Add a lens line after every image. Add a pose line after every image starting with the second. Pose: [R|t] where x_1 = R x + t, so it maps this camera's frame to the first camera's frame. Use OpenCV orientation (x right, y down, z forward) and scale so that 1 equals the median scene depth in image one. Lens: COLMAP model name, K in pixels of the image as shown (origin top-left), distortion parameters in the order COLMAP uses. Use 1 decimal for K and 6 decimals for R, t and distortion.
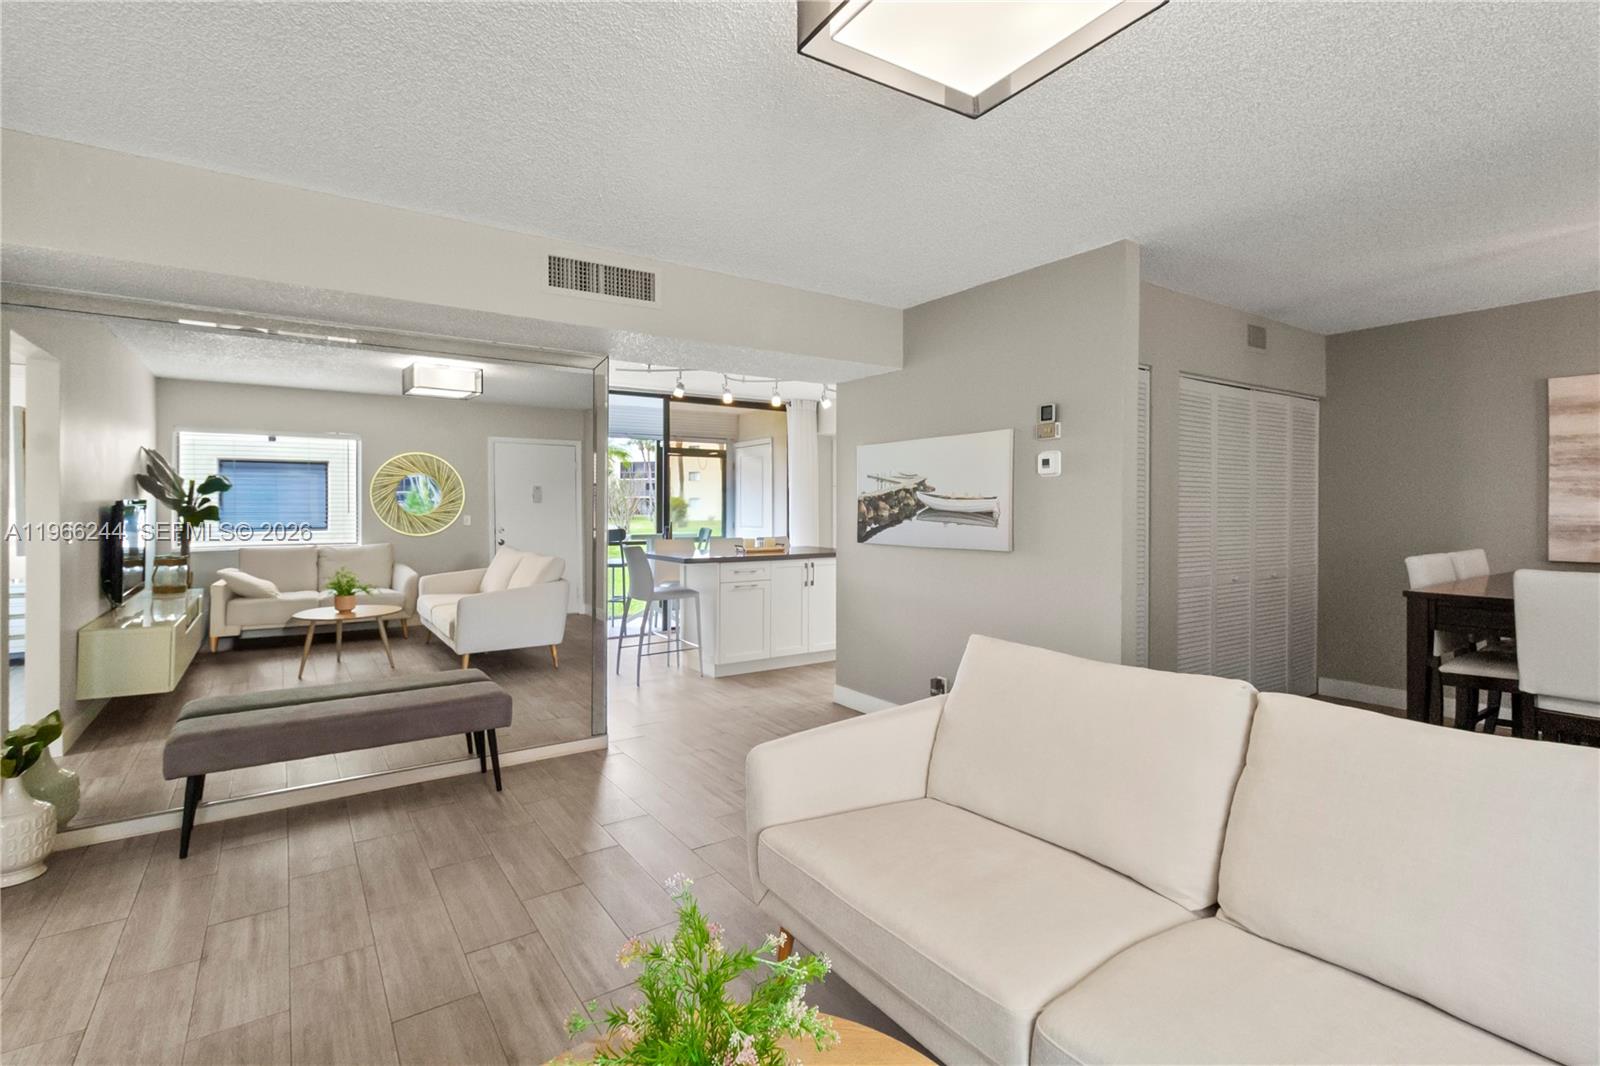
lens RADIAL K [[763.6, 0, 811.4], [0, 763.6, 509.8], [0, 0, 1]] dist [-0.000163, -0.000343]
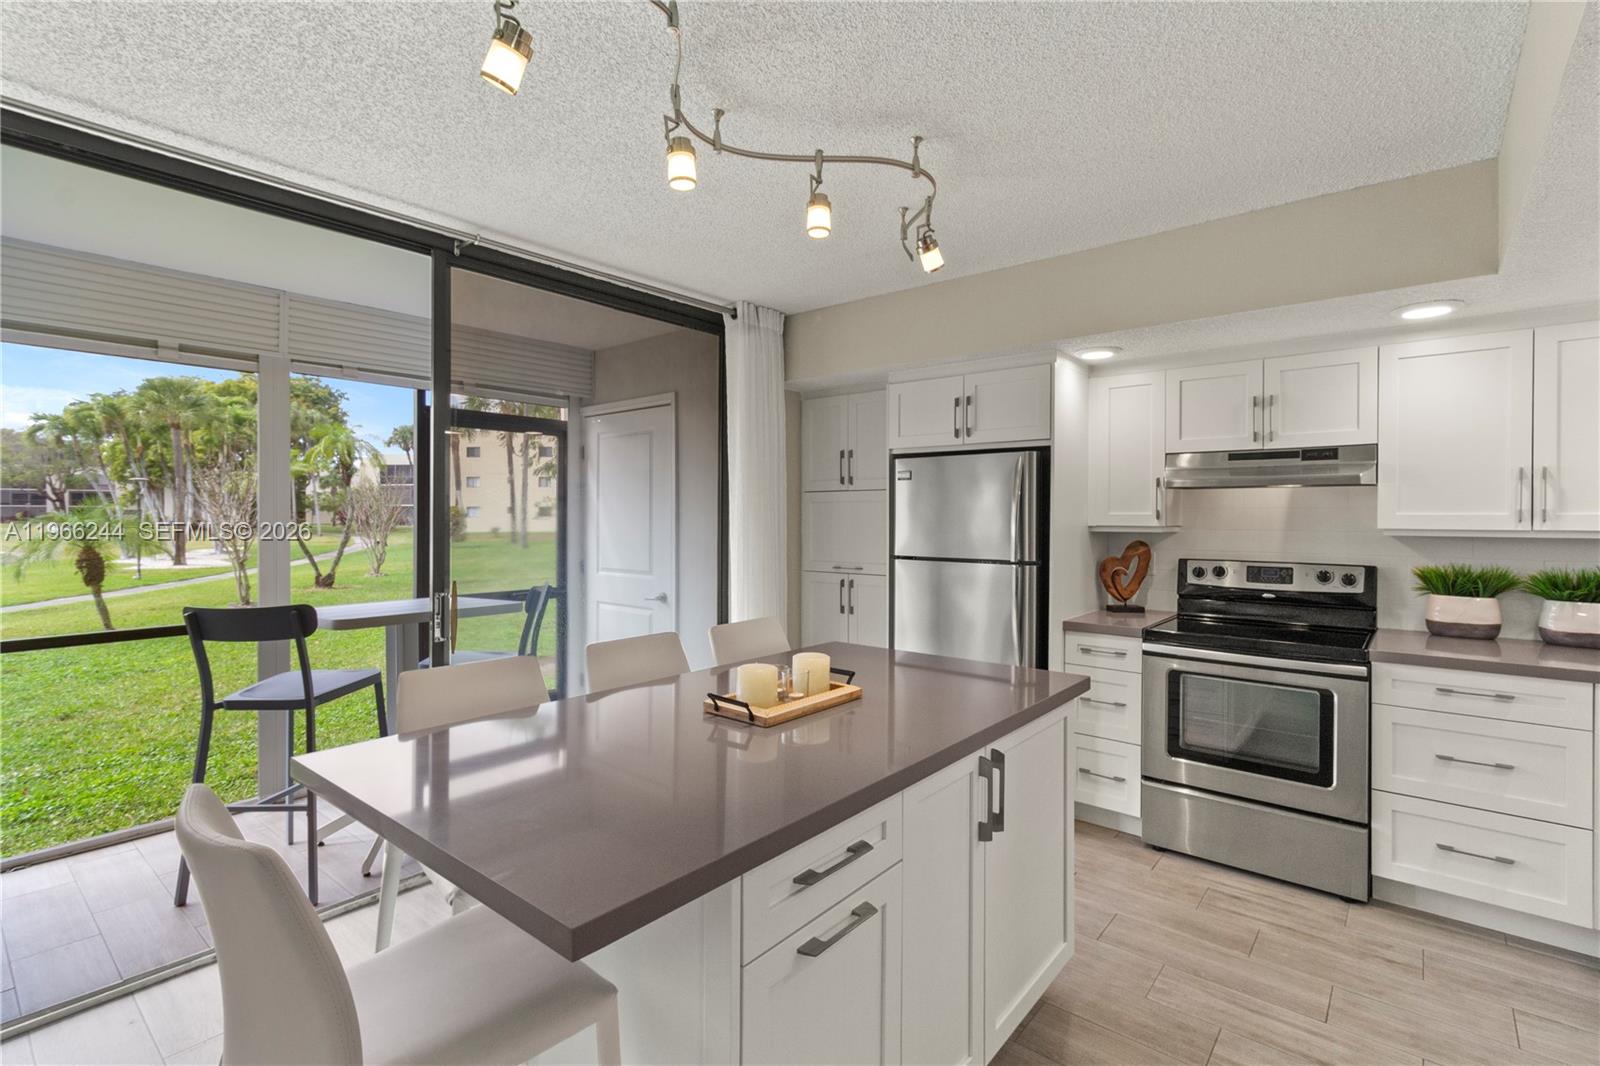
lens RADIAL K [[739.8, 0, 800.0], [0, 739.8, 533.0], [0, 0, 1]] dist [-0.001299, -0.000156]
pose [[0.964467, -0.006864, 0.264115, -0.199878], [0.001594, 0.999795, 0.020163, -0.028120], [-0.264199, -0.019026, 0.964281, 1.031115]]
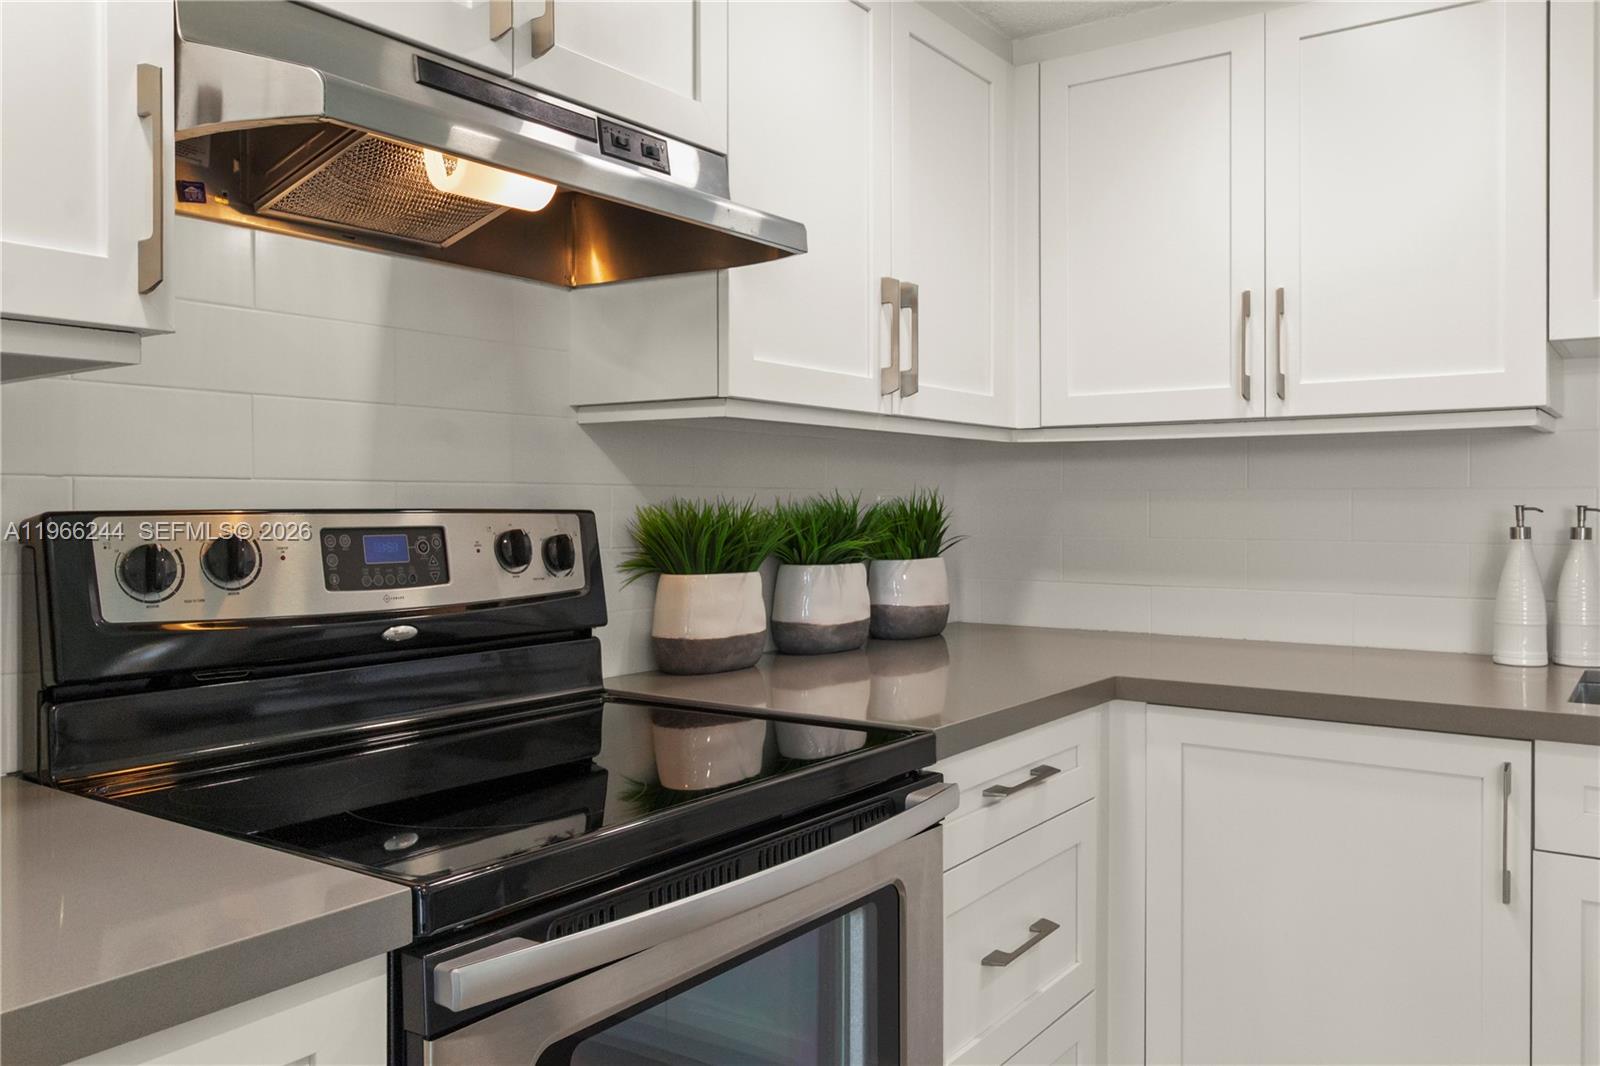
lens RADIAL K [[1227.3, 0, 800.0], [0, 1227.3, 533.0], [0, 0, 1]] dist [0.001527, 0.001275]
pose [[-0.333674, -0.023610, 0.942393, 0.113122], [0.005652, 0.999618, 0.027045, 0.017465], [-0.942672, 0.014350, -0.333413, 1.670586]]
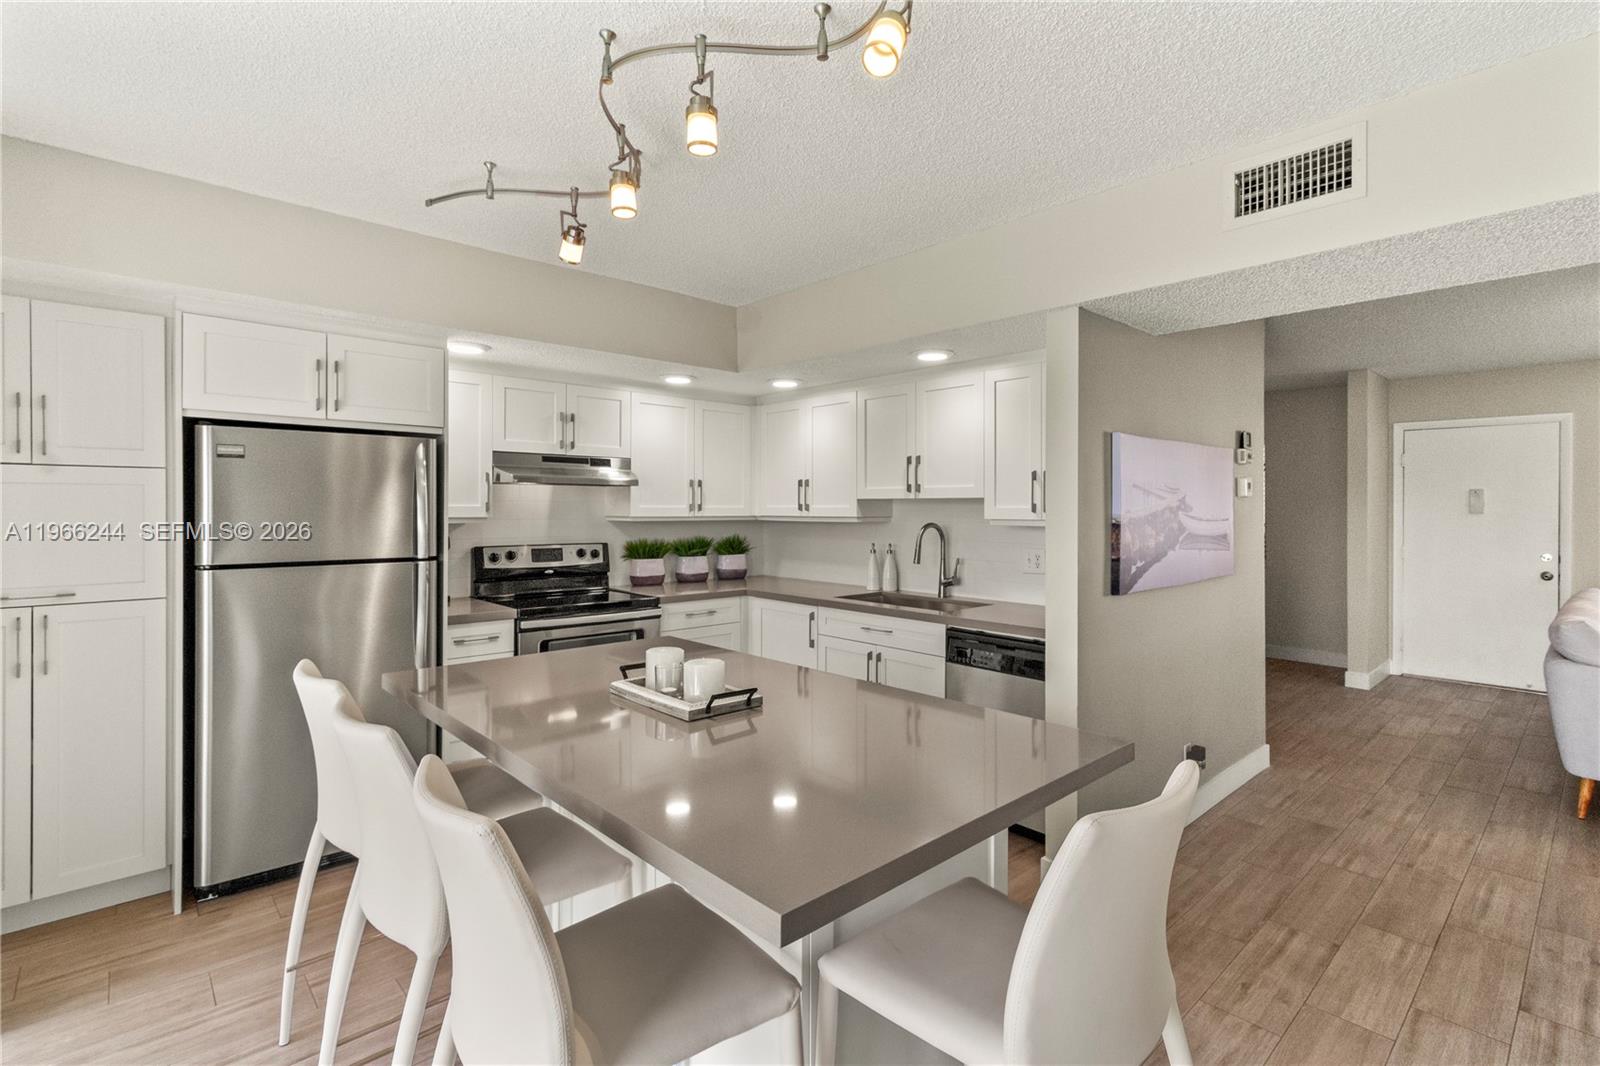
lens RADIAL K [[726.3, 0, 801.5], [0, 726.3, 512.7], [0, 0, 1]] dist [-0.000806, -0.000027]
pose [[-0.128637, -0.005245, 0.991678, -0.513112], [0.003032, 0.999979, 0.005682, -0.027395], [-0.991687, 0.003737, -0.128618, 1.451248]]
